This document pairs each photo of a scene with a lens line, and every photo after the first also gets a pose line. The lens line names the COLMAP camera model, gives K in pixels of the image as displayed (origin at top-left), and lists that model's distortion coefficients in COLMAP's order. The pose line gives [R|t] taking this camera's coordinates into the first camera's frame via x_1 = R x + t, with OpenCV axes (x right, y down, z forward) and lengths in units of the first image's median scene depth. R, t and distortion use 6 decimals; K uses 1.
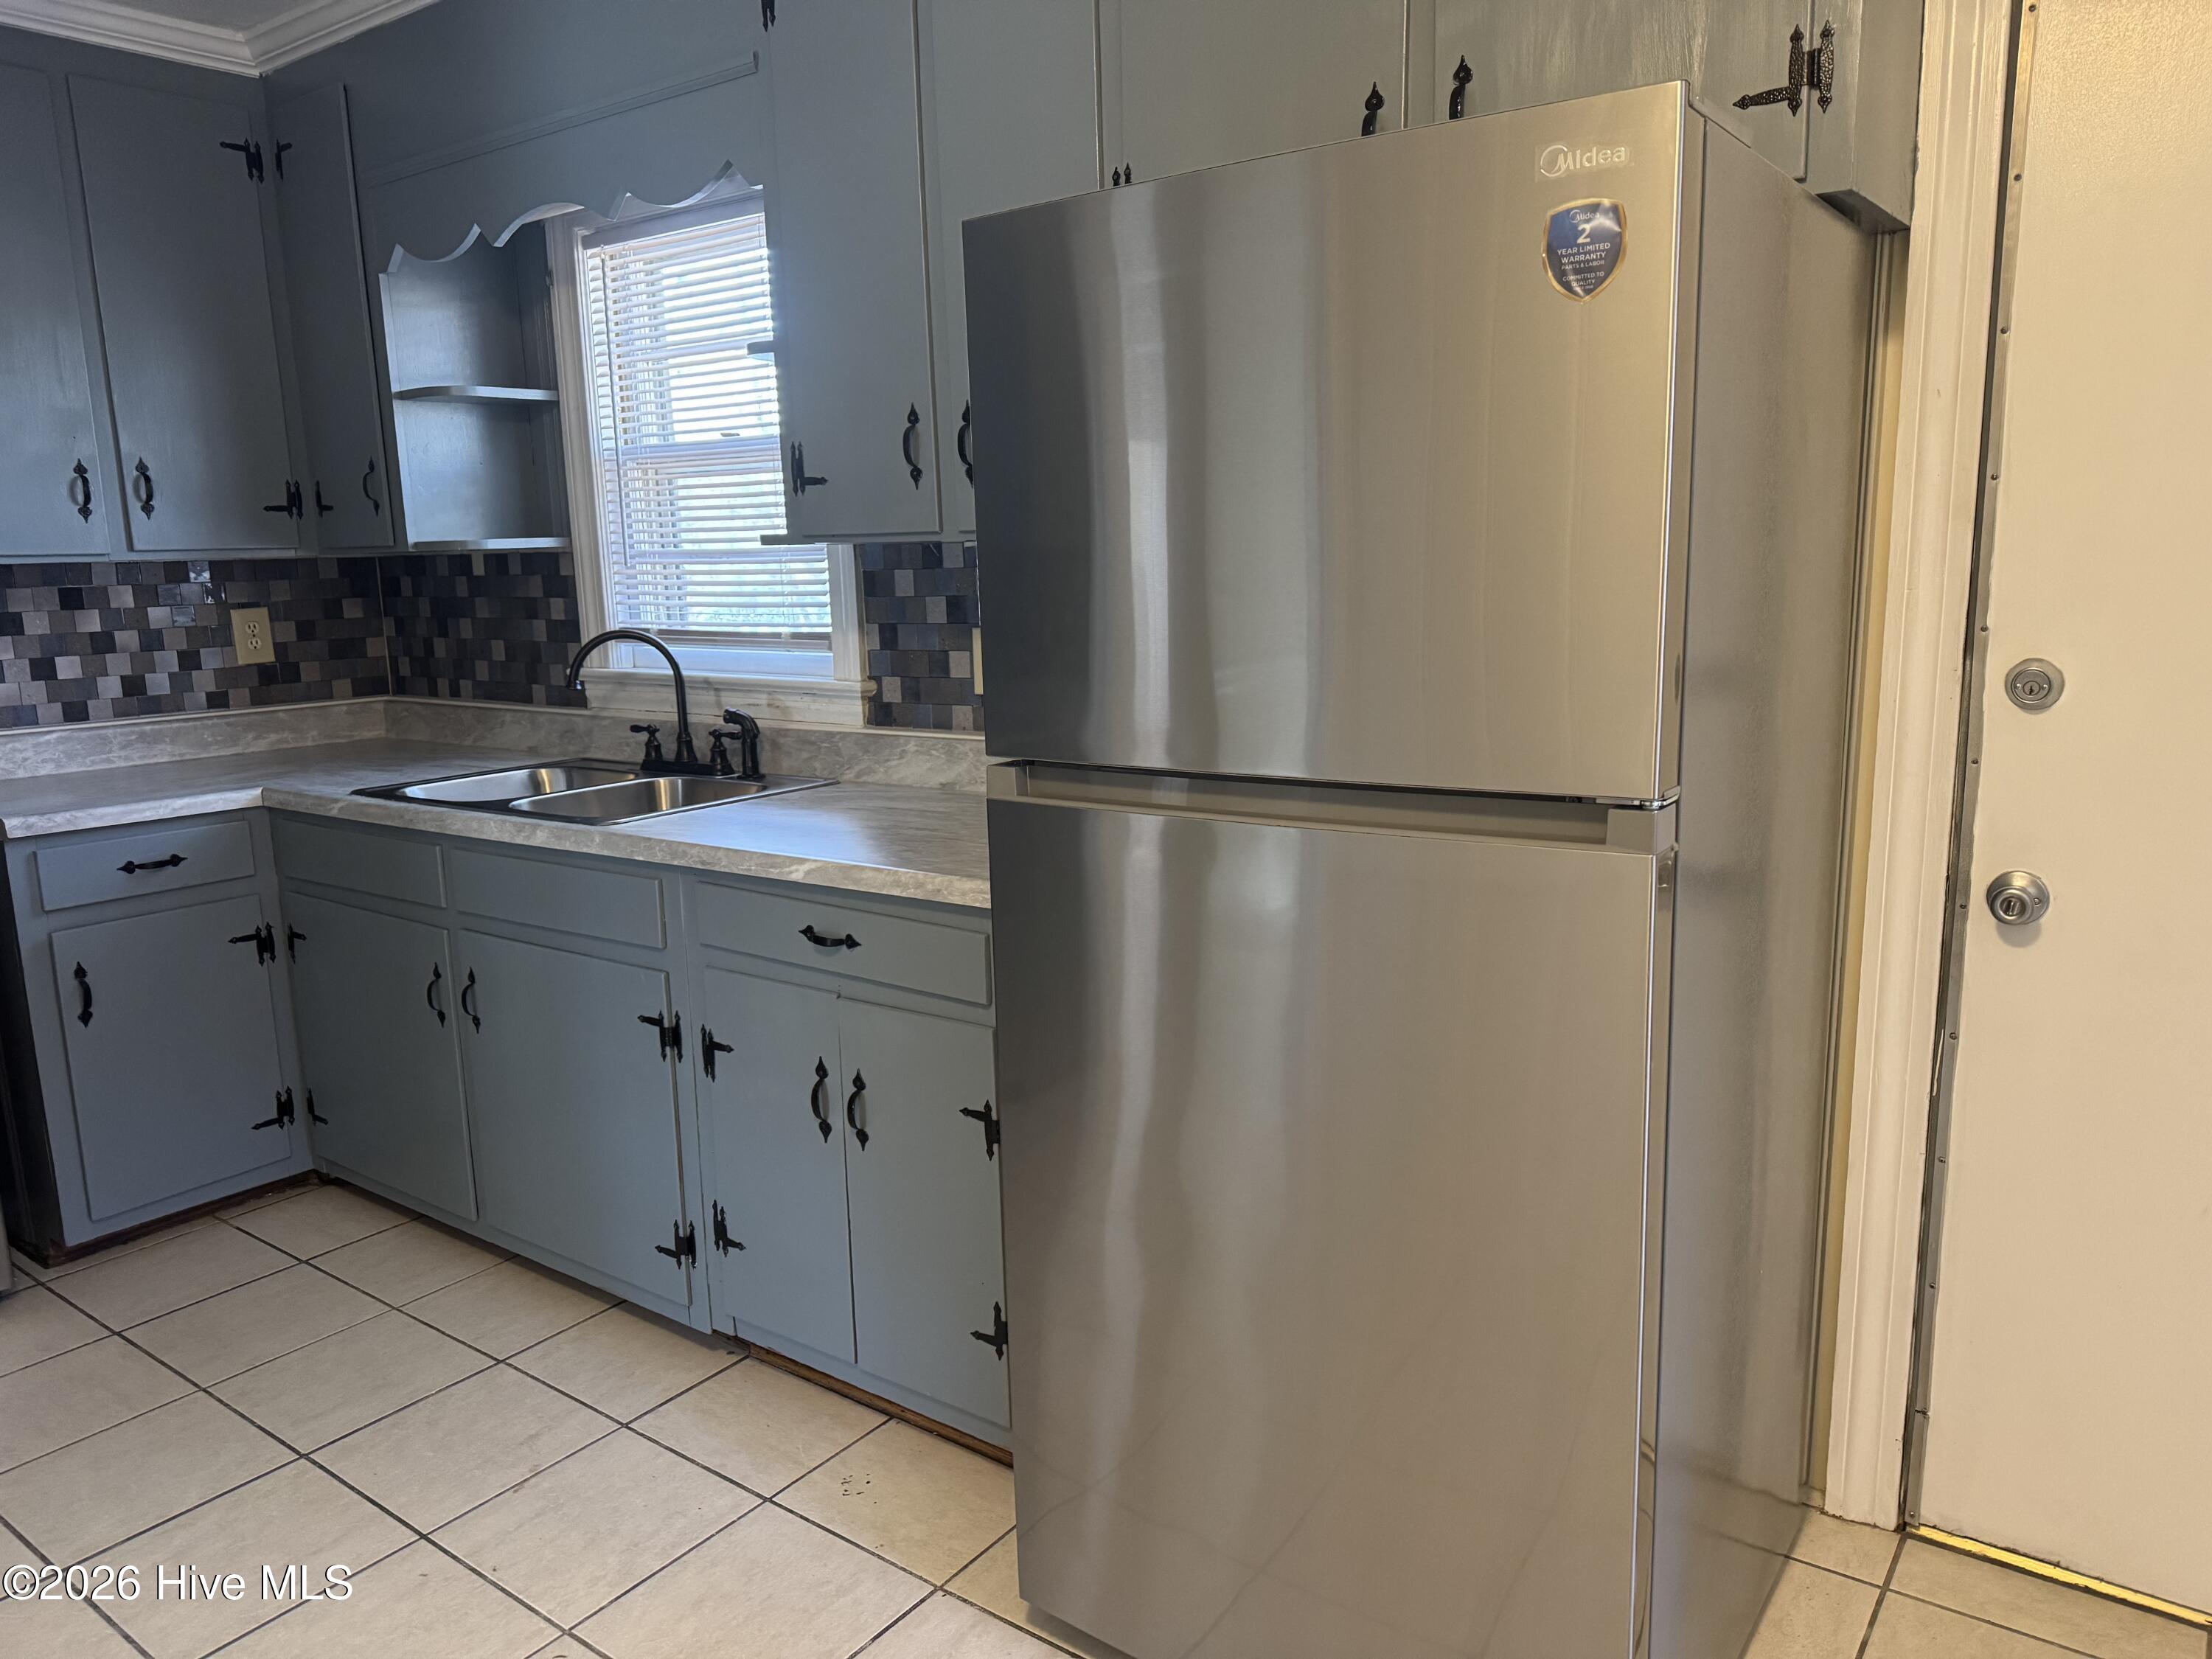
lens RADIAL K [[1558.8, 0, 1110.4], [0, 1558.8, 839.9], [0, 0, 1]] dist [0.046571, -0.059943]
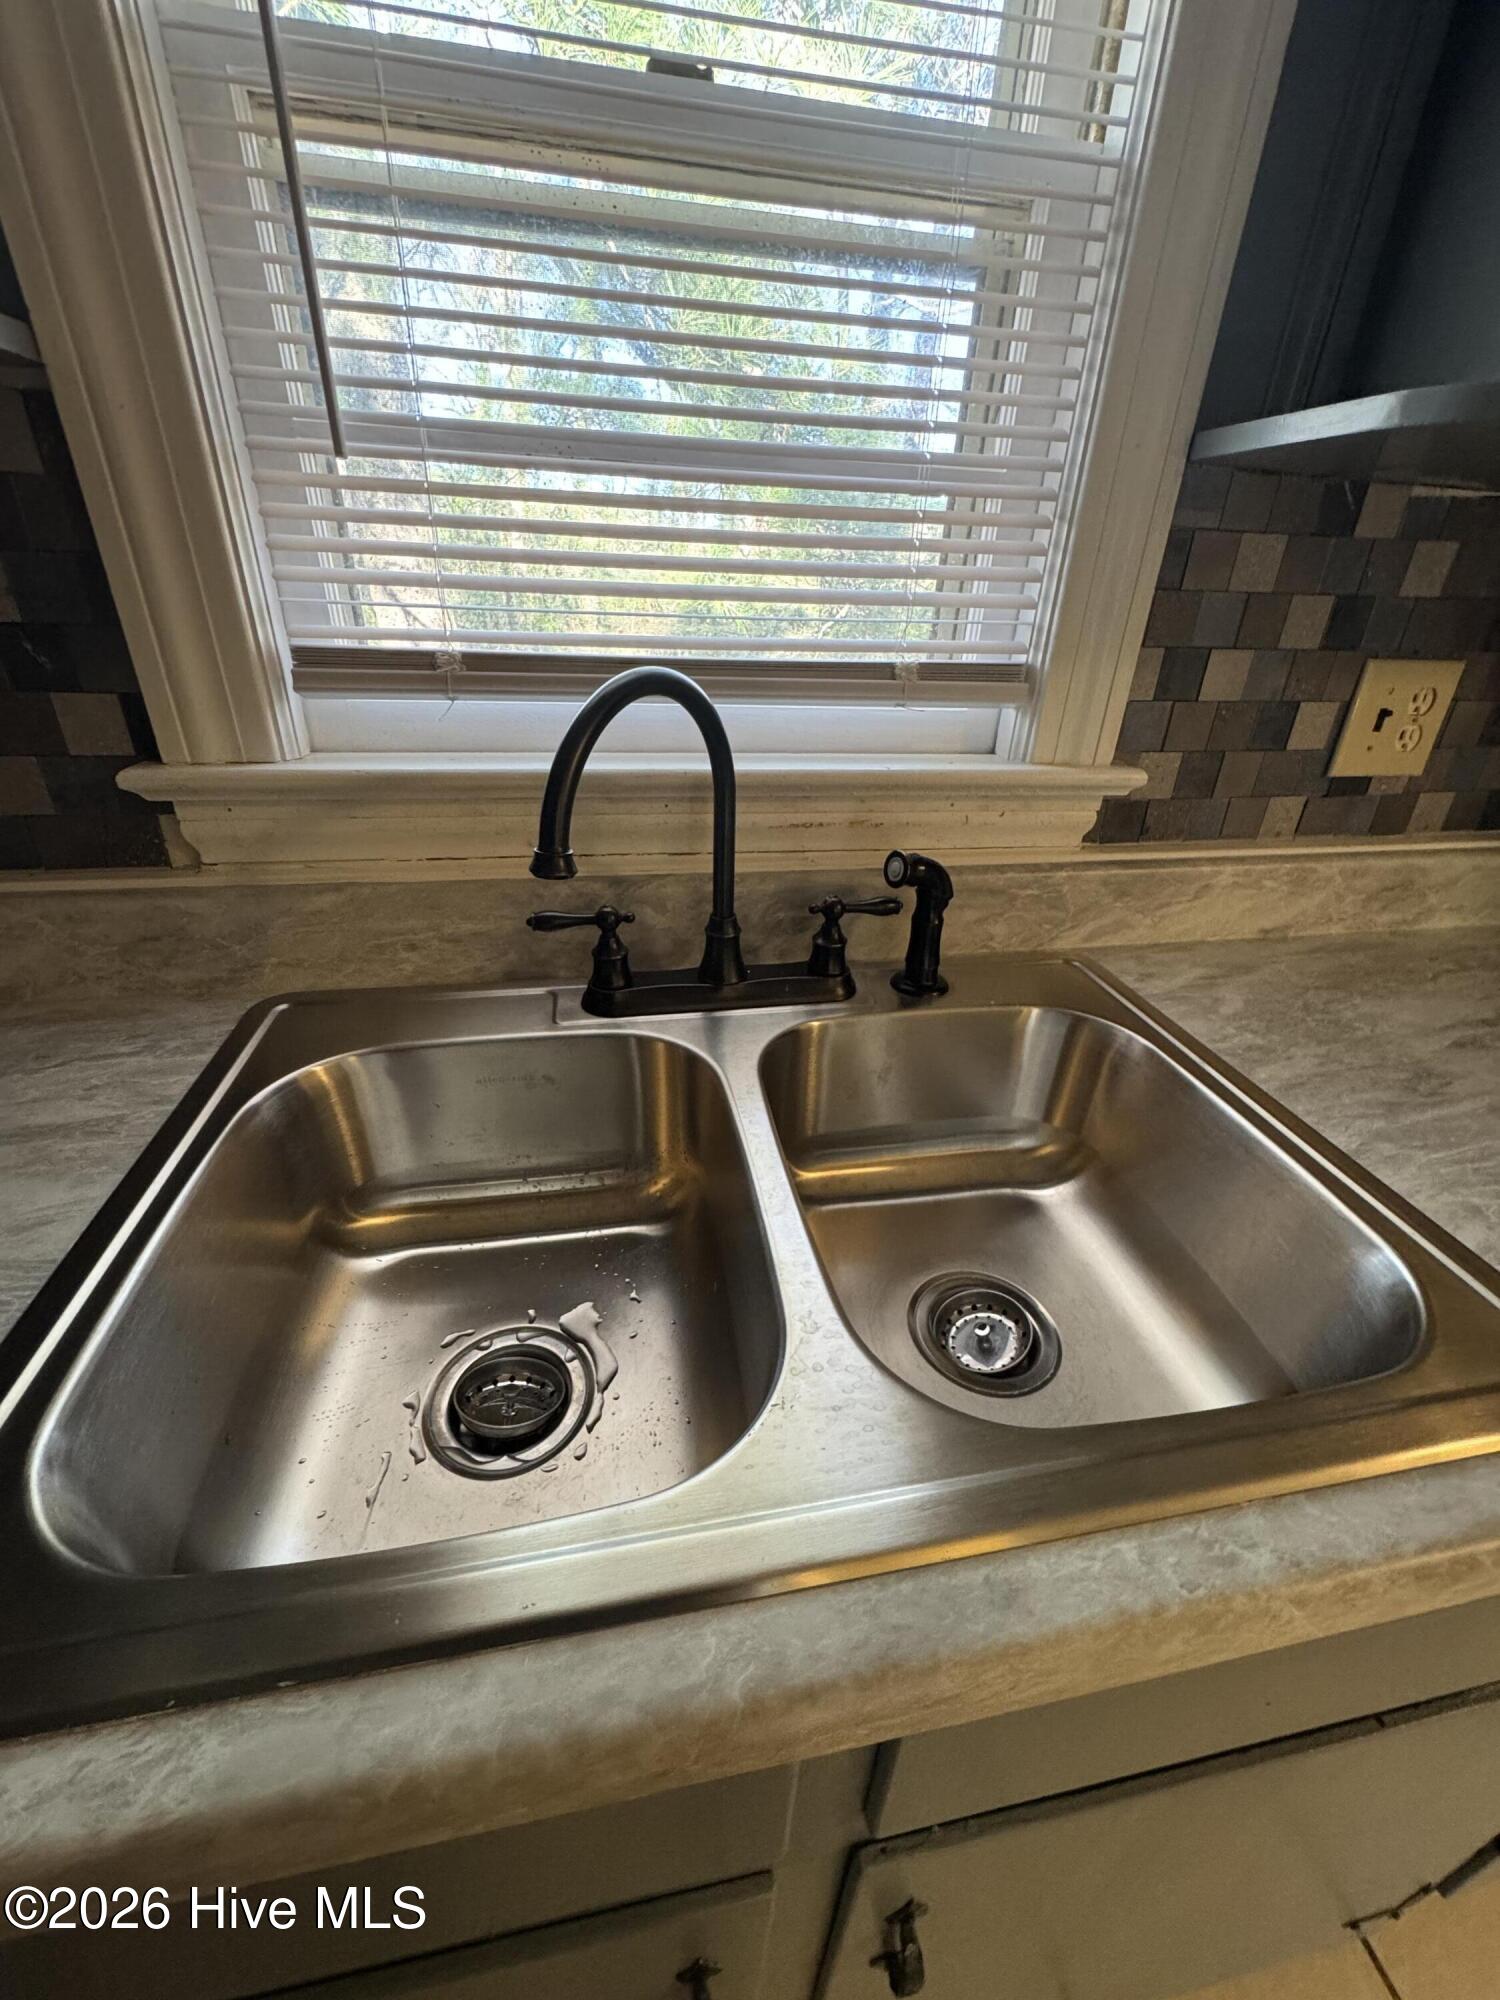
lens RADIAL K [[794.0, 0, 759.8], [0, 794.0, 1018.3], [0, 0, 1]] dist [-0.003162, 0.000947]
pose [[0.678117, -0.304596, 0.668864, -0.416851], [0.083982, 0.936229, 0.341207, -0.114409], [-0.730140, -0.175205, 0.660453, 0.828360]]
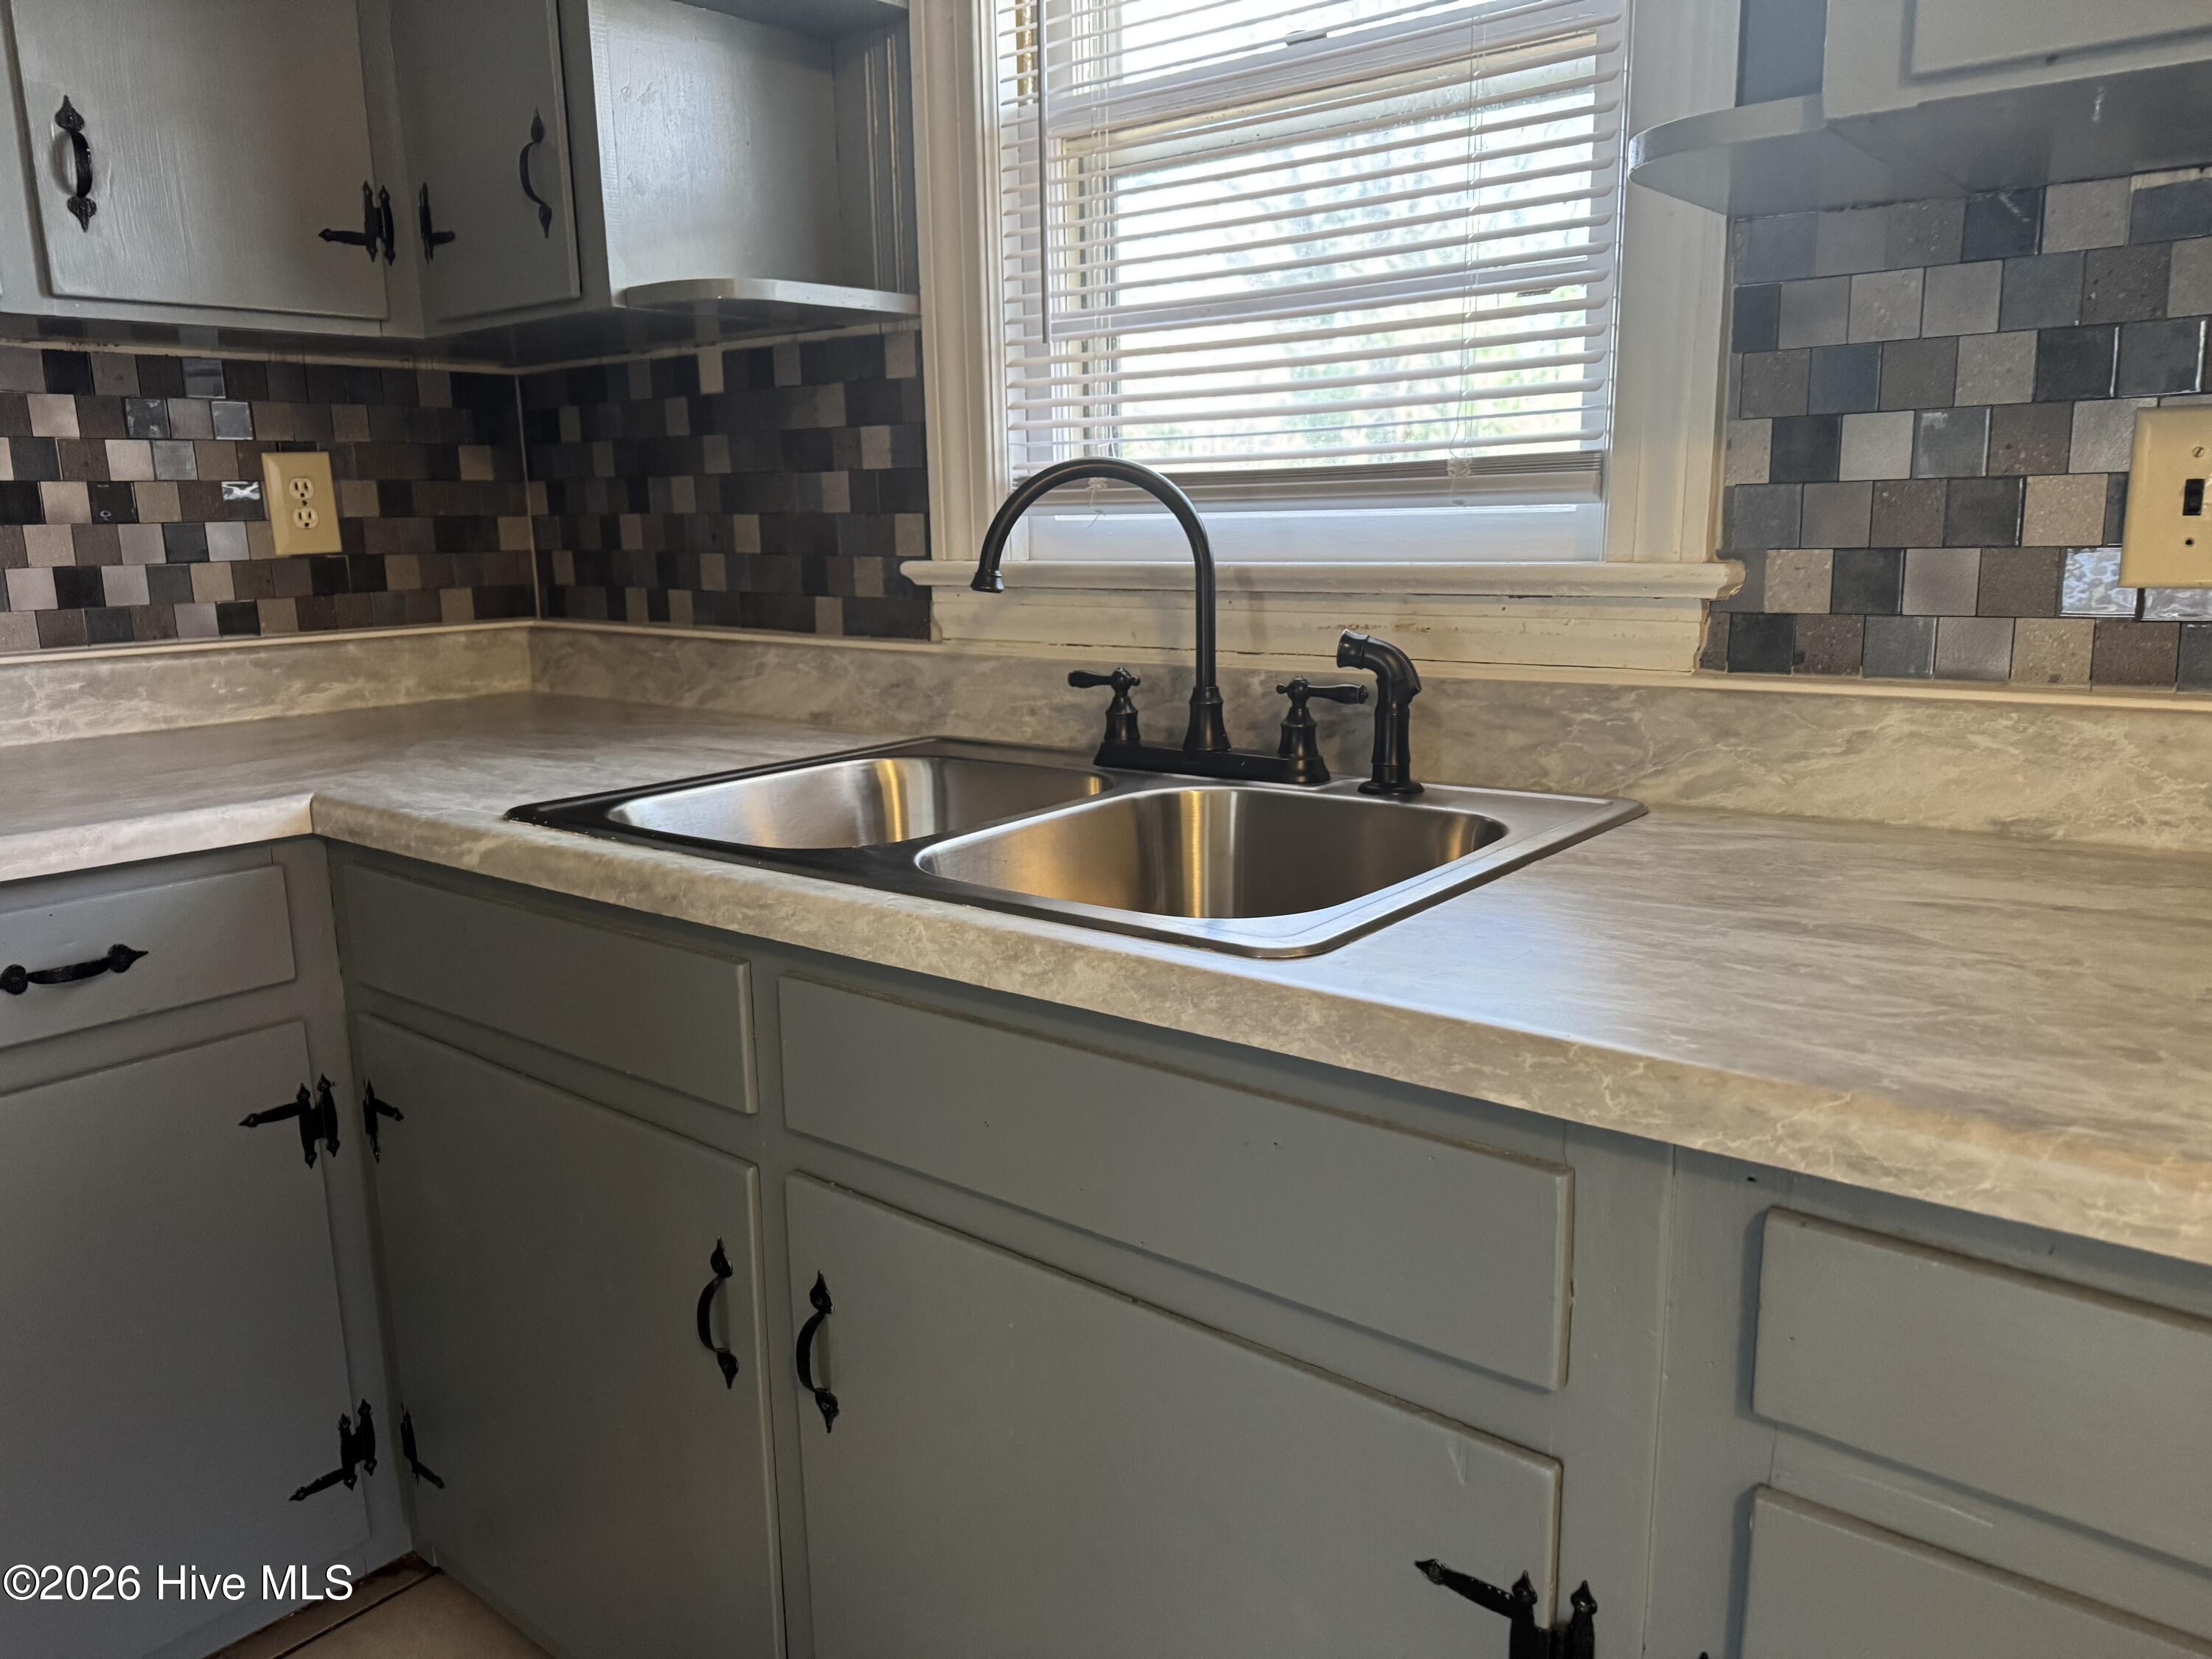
lens RADIAL K [[1558.8, 0, 1094.1], [0, 1558.8, 841.3], [0, 0, 1]] dist [0.046571, -0.059943]
pose [[0.998908, 0.015202, -0.044174, -0.280944], [-0.014126, 0.999598, 0.024570, -0.033549], [0.044530, -0.023919, 0.998722, 0.533182]]
